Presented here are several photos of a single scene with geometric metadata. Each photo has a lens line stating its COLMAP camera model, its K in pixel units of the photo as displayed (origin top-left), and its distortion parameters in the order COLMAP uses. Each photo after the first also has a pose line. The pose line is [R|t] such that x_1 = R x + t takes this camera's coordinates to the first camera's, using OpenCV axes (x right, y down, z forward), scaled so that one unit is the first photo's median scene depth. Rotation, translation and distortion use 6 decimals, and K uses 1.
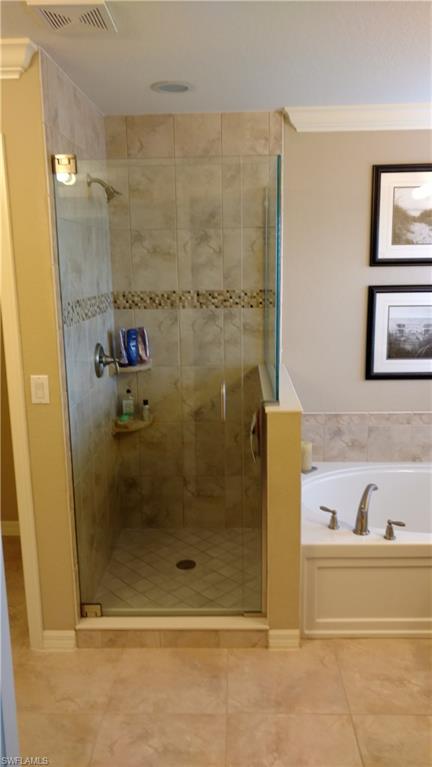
lens RADIAL K [[622.4, 0, 216.0], [0, 622.4, 383.5], [0, 0, 1]] dist [0.038965, -0.002357]
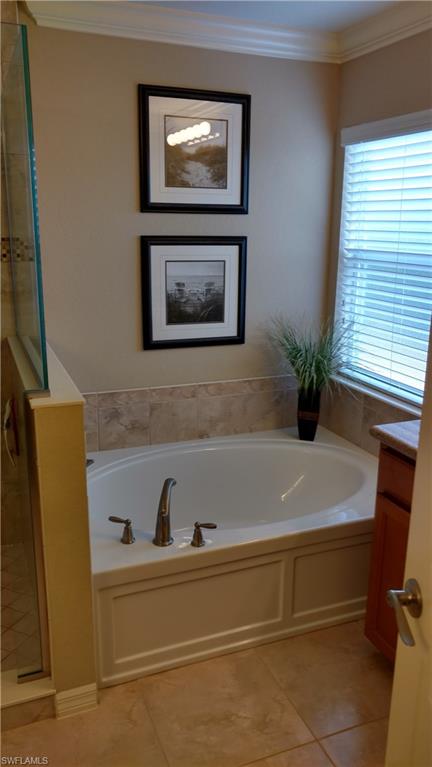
lens RADIAL K [[613.5, 0, 233.8], [0, 613.5, 392.4], [0, 0, 1]] dist [-0.000448, -0.006759]
pose [[0.907340, -0.080915, 0.412537, 0.003677], [0.051852, 0.995349, 0.081184, -0.009770], [-0.417187, -0.052271, 0.907316, 0.198179]]
